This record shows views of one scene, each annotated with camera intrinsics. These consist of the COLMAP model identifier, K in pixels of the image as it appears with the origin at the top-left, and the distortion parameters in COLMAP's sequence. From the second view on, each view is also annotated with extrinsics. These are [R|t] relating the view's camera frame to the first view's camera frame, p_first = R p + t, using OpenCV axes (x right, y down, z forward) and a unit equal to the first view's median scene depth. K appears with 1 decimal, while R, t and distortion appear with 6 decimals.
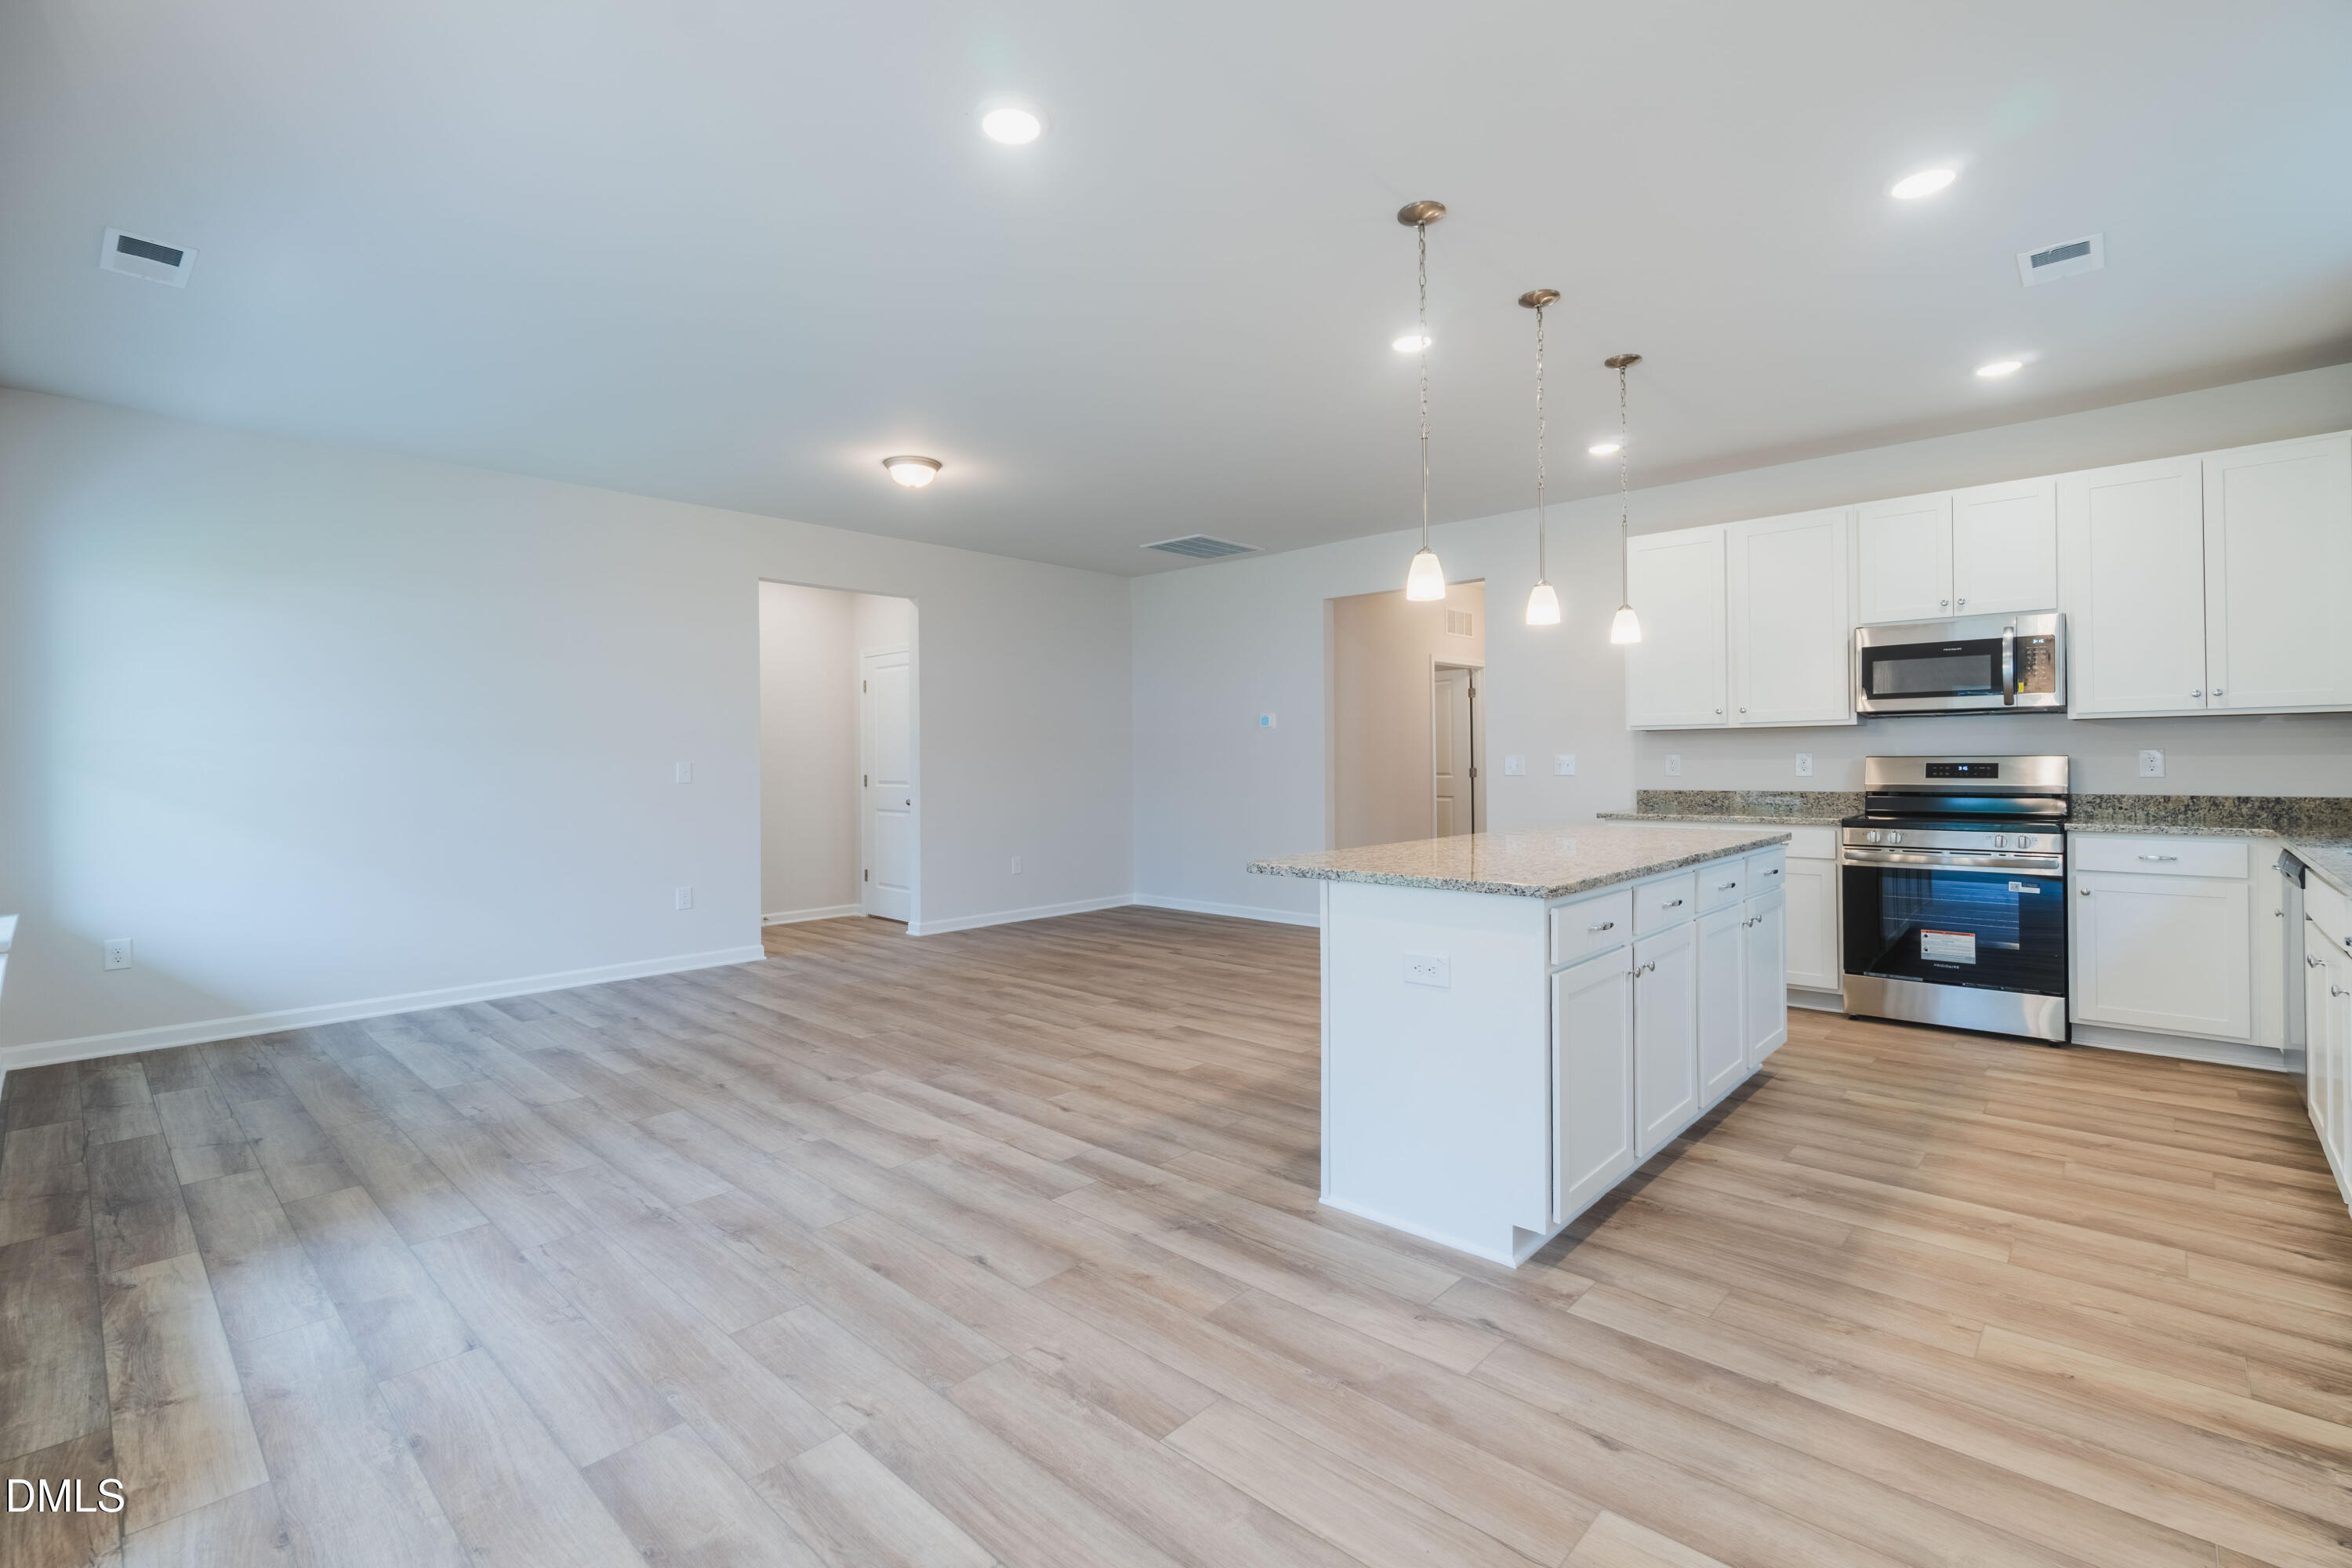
lens RADIAL K [[1048.7, 0, 1164.4], [0, 1048.7, 752.2], [0, 0, 1]] dist [-0.003022, 0.003966]
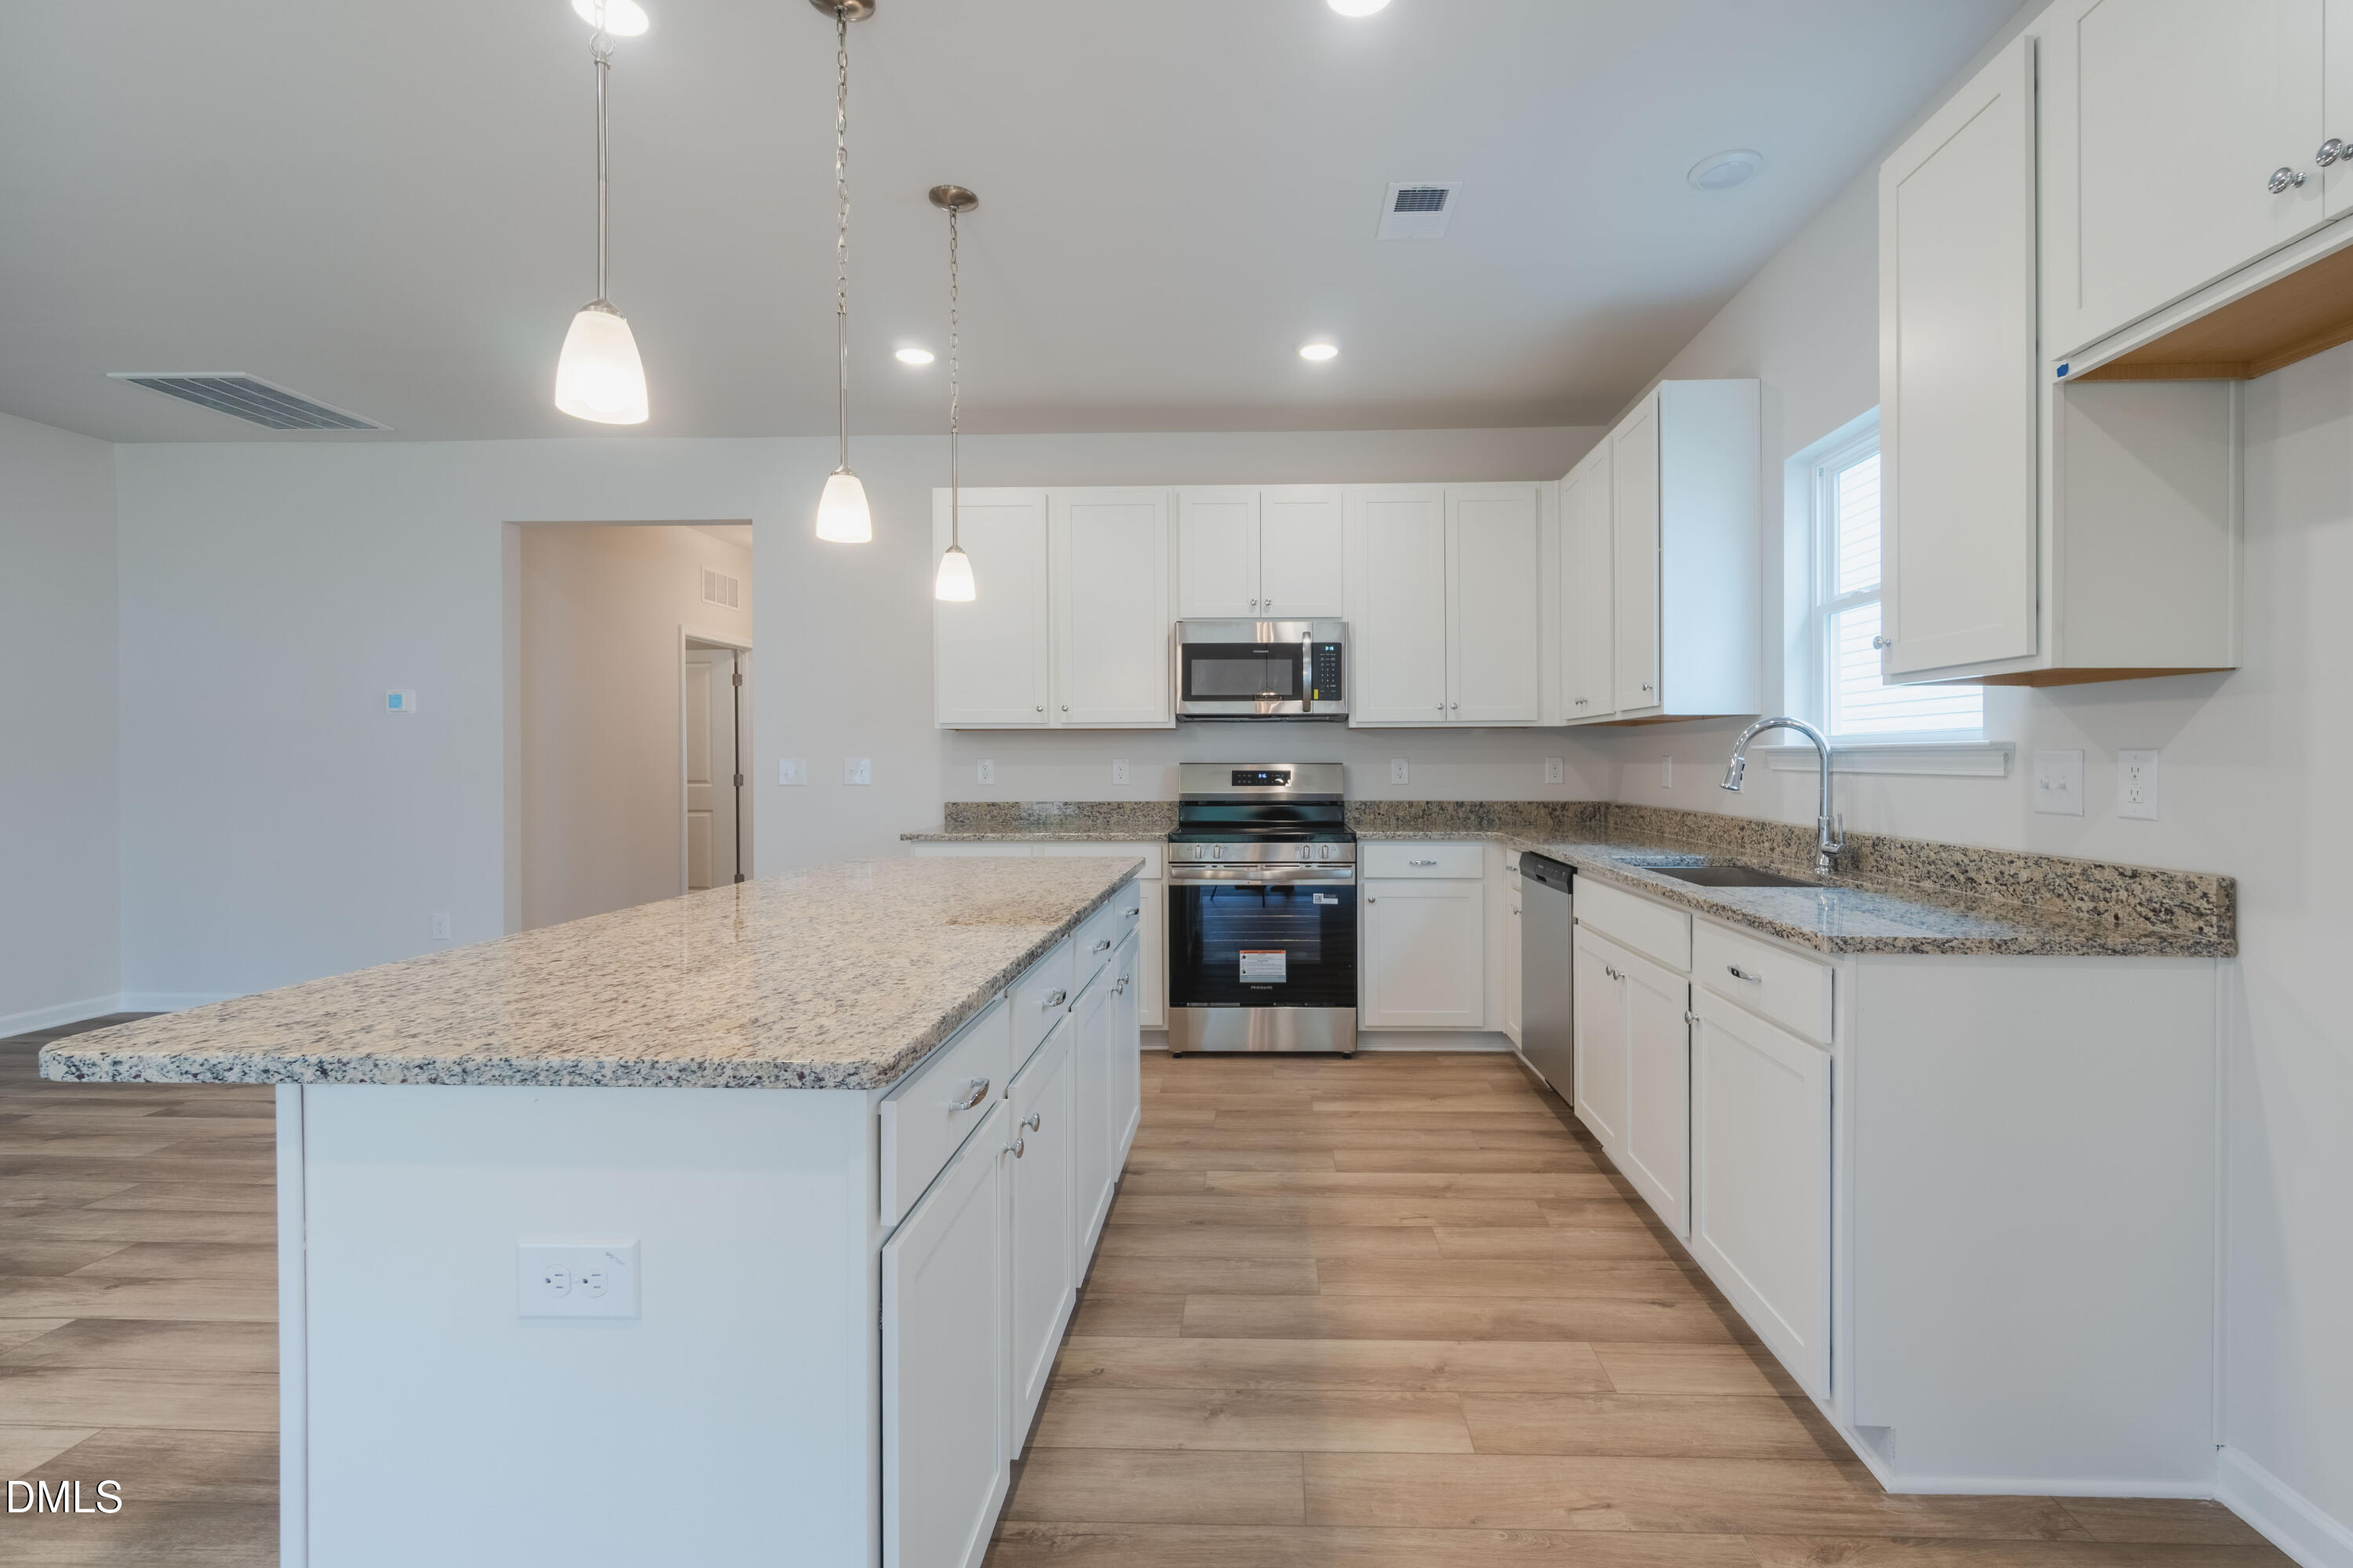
lens RADIAL K [[1081.0, 0, 1215.4], [0, 1081.0, 773.0], [0, 0, 1]] dist [-0.004621, -0.000371]
pose [[0.766691, 0.000273, 0.642016, 0.097103], [-0.010088, 0.999882, 0.011622, 0.001660], [-0.641937, -0.015387, 0.766603, 0.296743]]
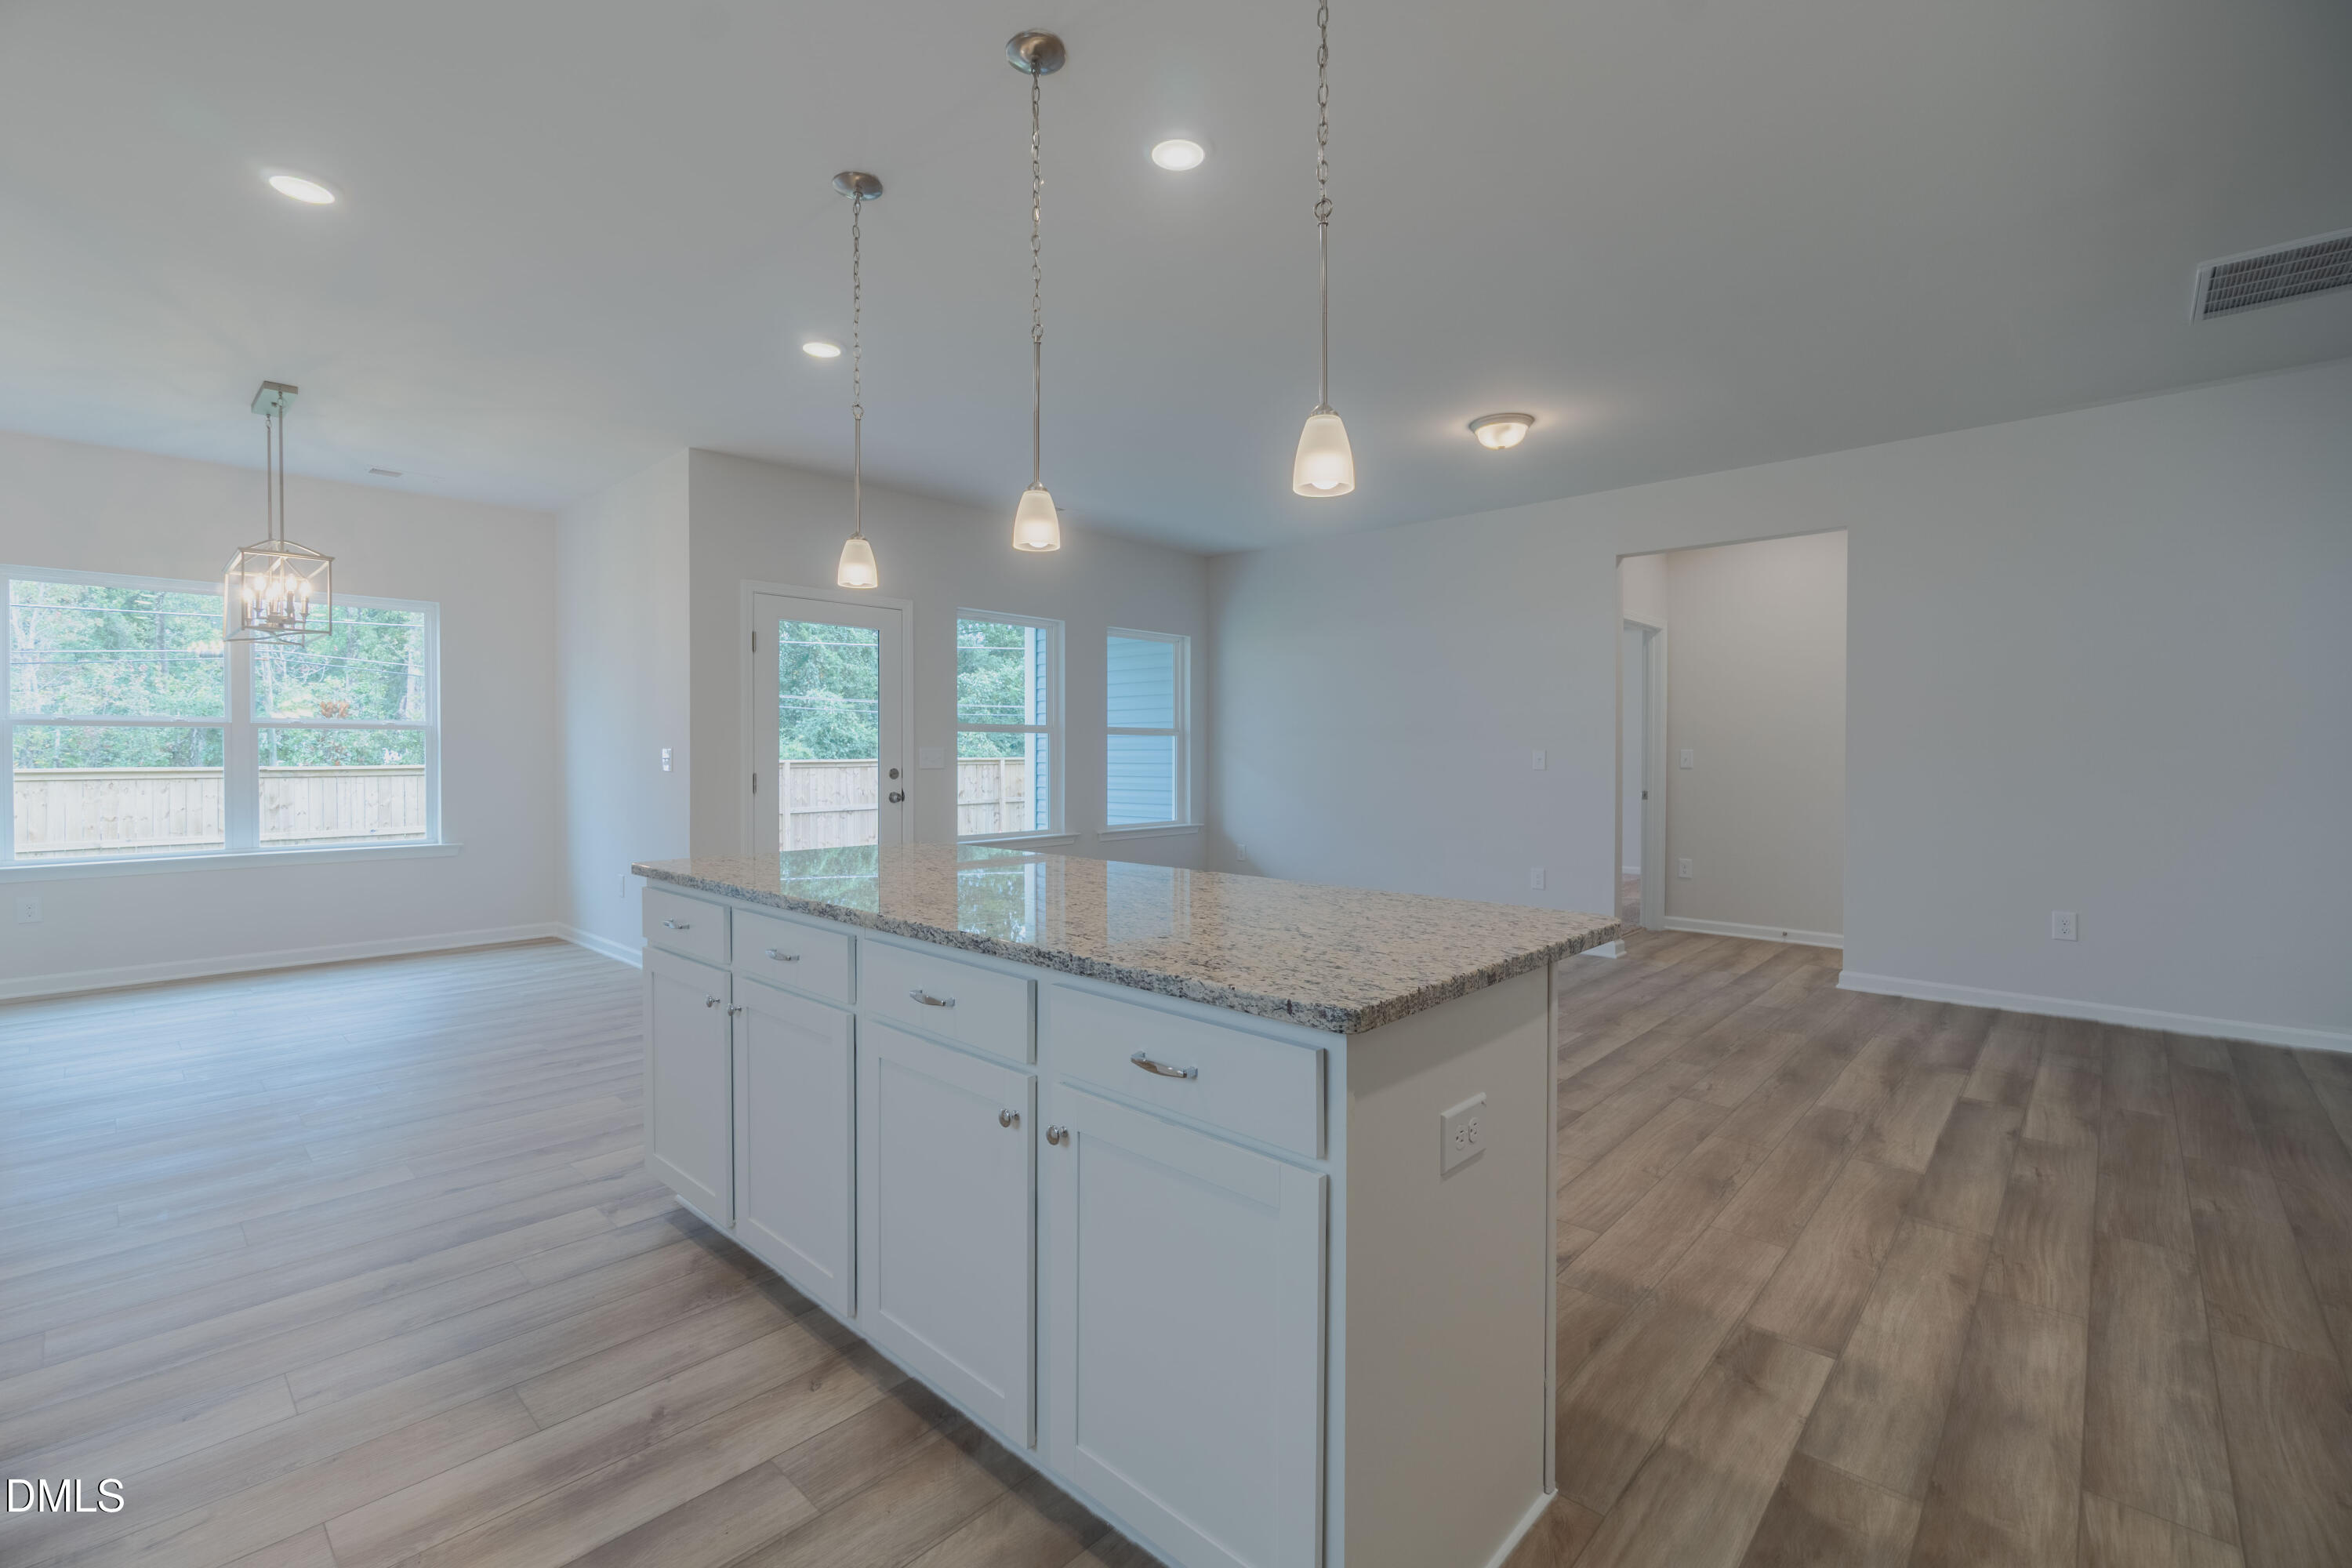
lens RADIAL K [[1080.7, 0, 1214.9], [0, 1080.7, 773.0], [0, 0, 1]] dist [-0.004621, -0.000371]
pose [[-0.009599, 0.022897, -0.999692, 0.792787], [0.008218, 0.999706, 0.022819, 0.004164], [0.999920, -0.007997, -0.009784, 0.852226]]
